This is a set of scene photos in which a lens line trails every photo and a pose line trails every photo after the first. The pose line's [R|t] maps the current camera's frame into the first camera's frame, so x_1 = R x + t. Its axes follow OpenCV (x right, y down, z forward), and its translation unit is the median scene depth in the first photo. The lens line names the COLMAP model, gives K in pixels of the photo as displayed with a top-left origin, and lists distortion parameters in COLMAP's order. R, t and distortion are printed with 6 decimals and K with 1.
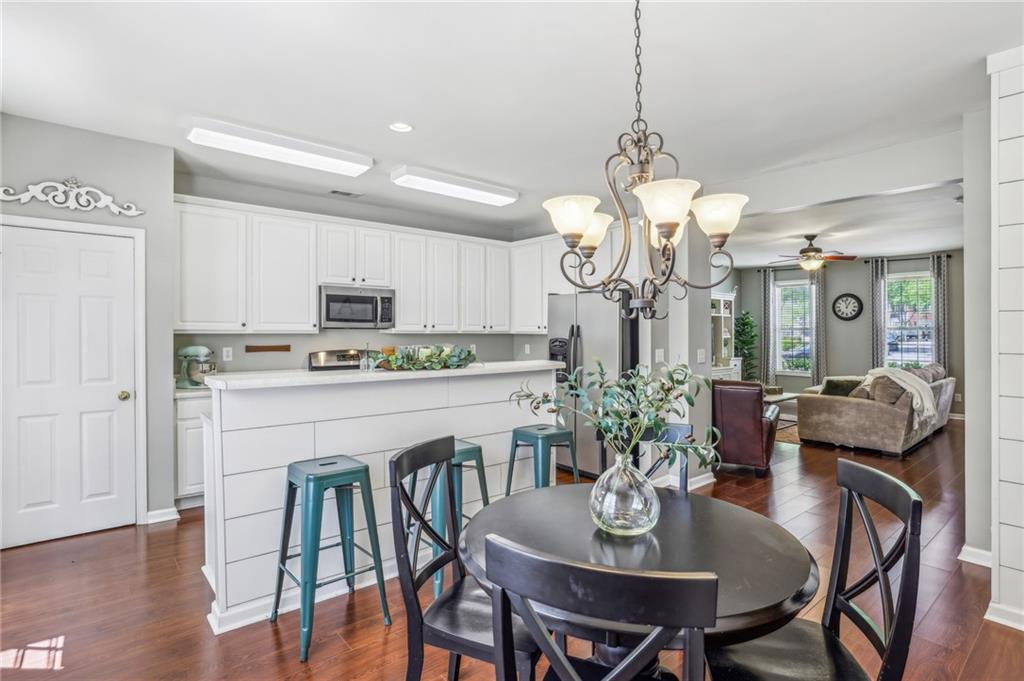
lens RADIAL K [[524.2, 0, 516.2], [0, 524.2, 320.7], [0, 0, 1]] dist [-0.012449, 0.001905]
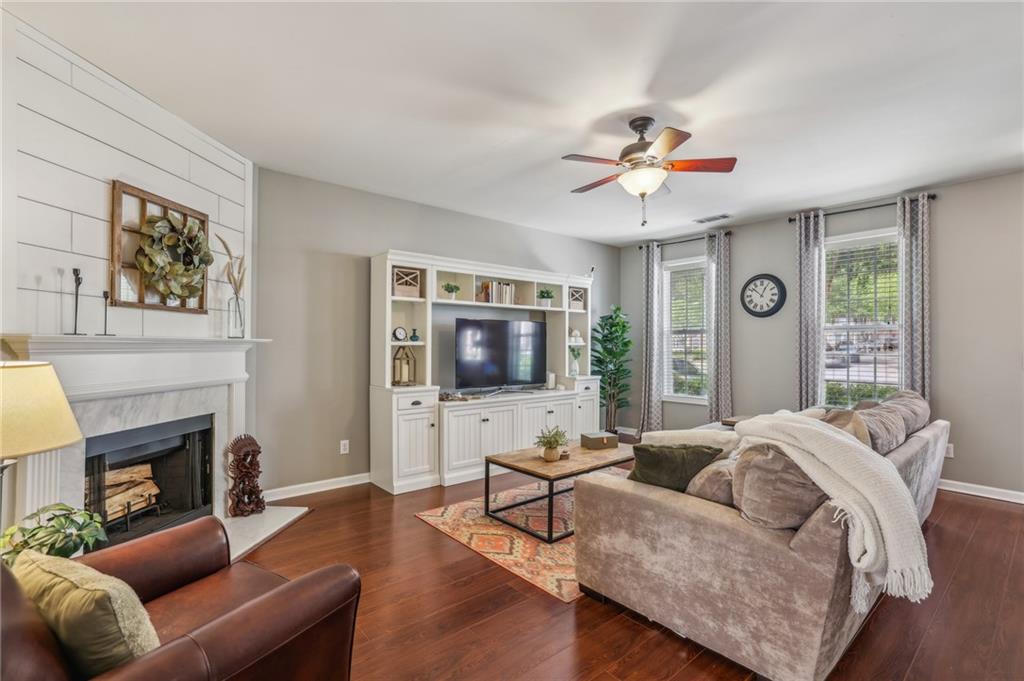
lens RADIAL K [[471.6, 0, 512.0], [0, 471.6, 340.5], [0, 0, 1]] dist [-0.022411, 0.013949]
pose [[0.999953, -0.002411, -0.009353, 0.508087], [0.002507, 0.999945, 0.010220, 0.032123], [0.009328, -0.010243, 0.999904, 0.649516]]
